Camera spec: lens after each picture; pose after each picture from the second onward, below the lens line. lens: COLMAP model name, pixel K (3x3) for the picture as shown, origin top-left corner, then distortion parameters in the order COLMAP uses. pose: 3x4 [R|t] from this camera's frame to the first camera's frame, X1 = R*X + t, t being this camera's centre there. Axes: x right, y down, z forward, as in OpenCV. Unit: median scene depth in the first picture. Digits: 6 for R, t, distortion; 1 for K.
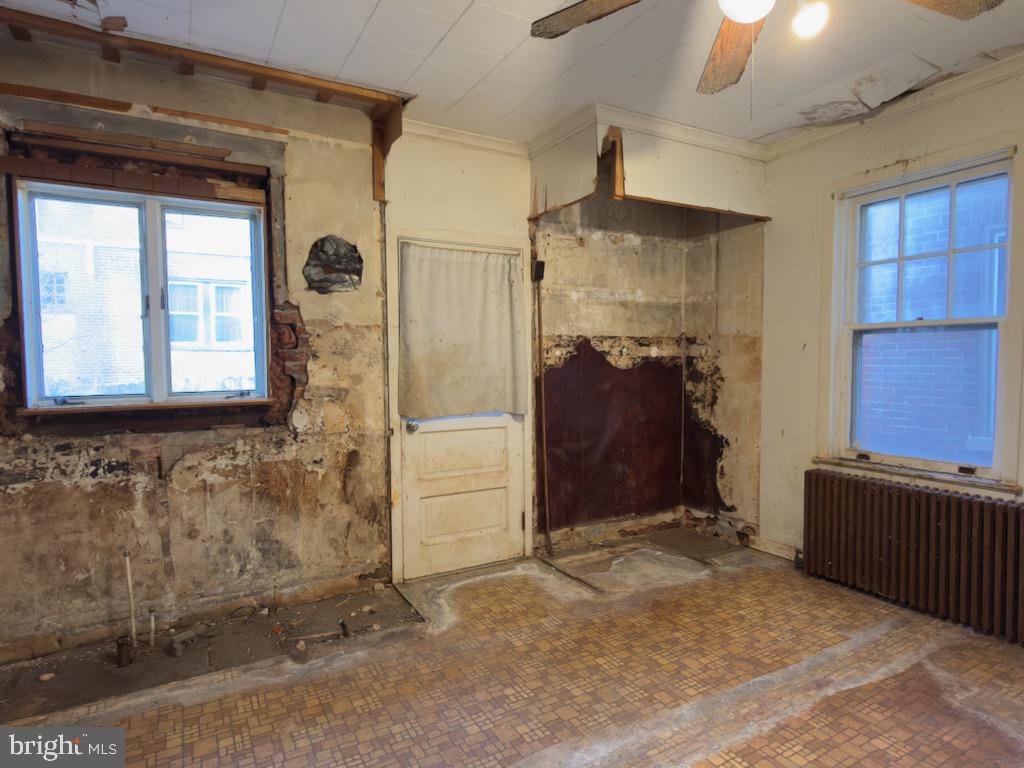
lens RADIAL K [[580.3, 0, 512.0], [0, 580.3, 384.0], [0, 0, 1]] dist [0.000670, 0.000790]
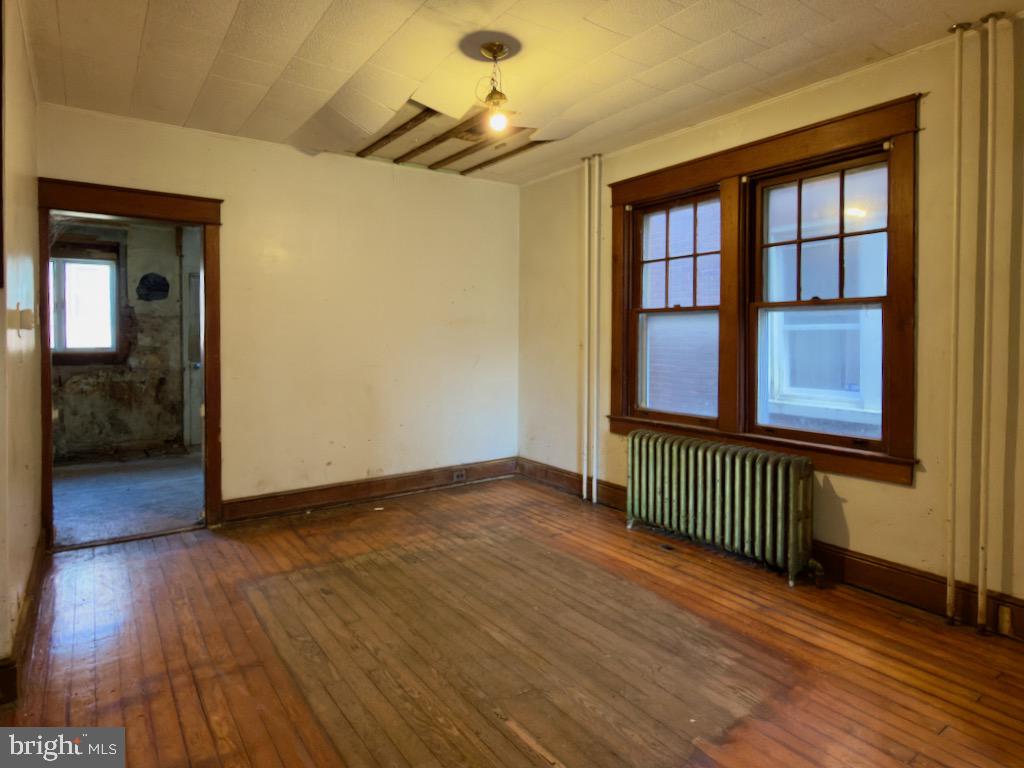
lens RADIAL K [[601.4, 0, 518.8], [0, 601.4, 345.1], [0, 0, 1]] dist [0.001252, 0.000921]
pose [[0.994746, 0.008386, 0.102028, 0.804434], [-0.005586, 0.999601, -0.027694, 0.055662], [-0.102220, 0.026979, 0.994396, -1.311683]]
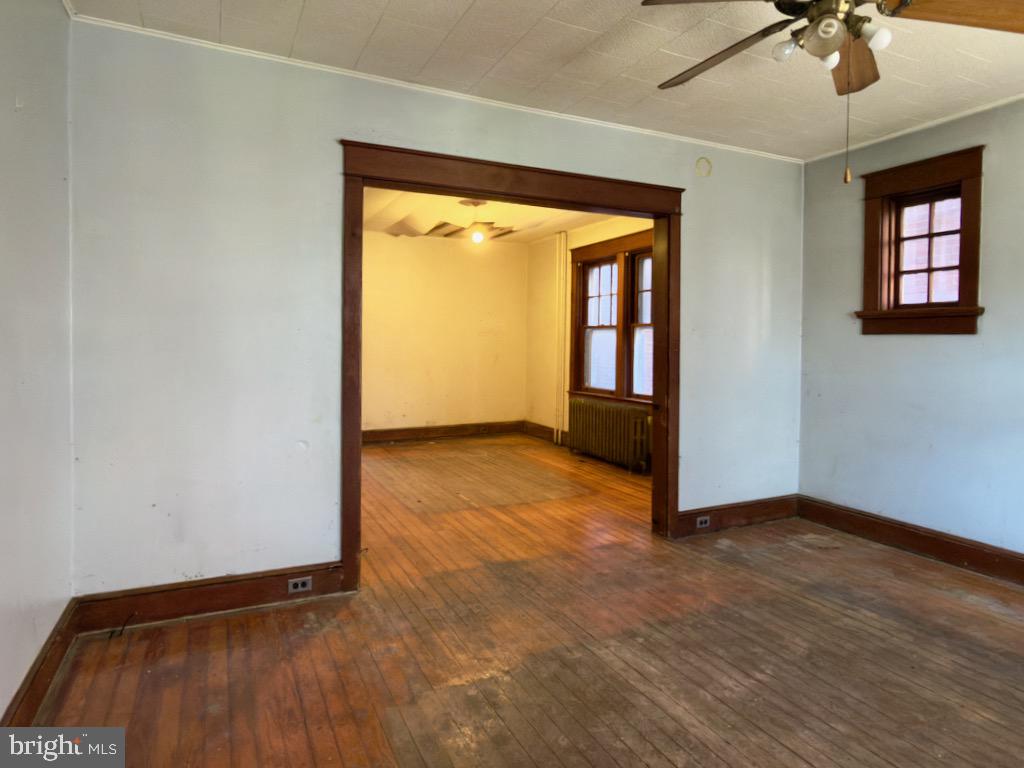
lens RADIAL K [[614.6, 0, 511.2], [0, 614.6, 346.1], [0, 0, 1]] dist [-0.000066, 0.001682]
pose [[0.997339, 0.017379, -0.070802, 1.126126], [-0.019876, 0.999199, -0.034718, 0.096990], [0.070142, 0.036033, 0.996886, -2.356902]]
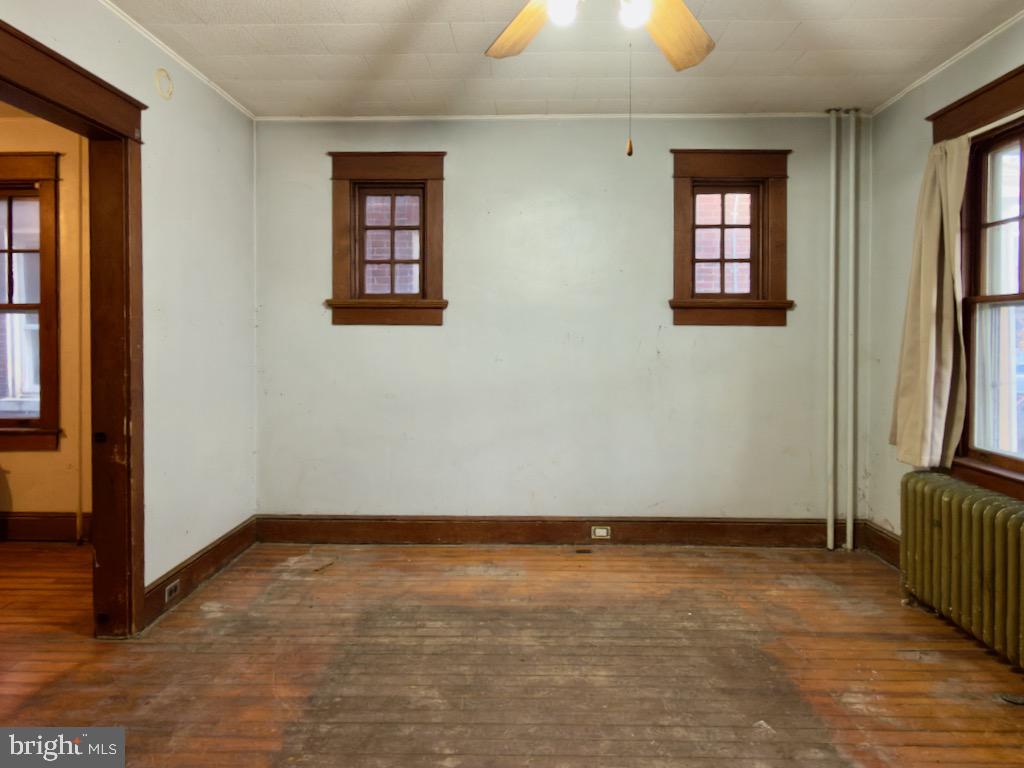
lens RADIAL K [[632.9, 0, 517.7], [0, 632.9, 339.6], [0, 0, 1]] dist [-0.000845, 0.002190]
pose [[0.513369, 0.003592, 0.858160, 0.884766], [0.031401, 0.999243, -0.022967, 0.080361], [-0.857593, 0.038737, 0.512868, -1.926148]]
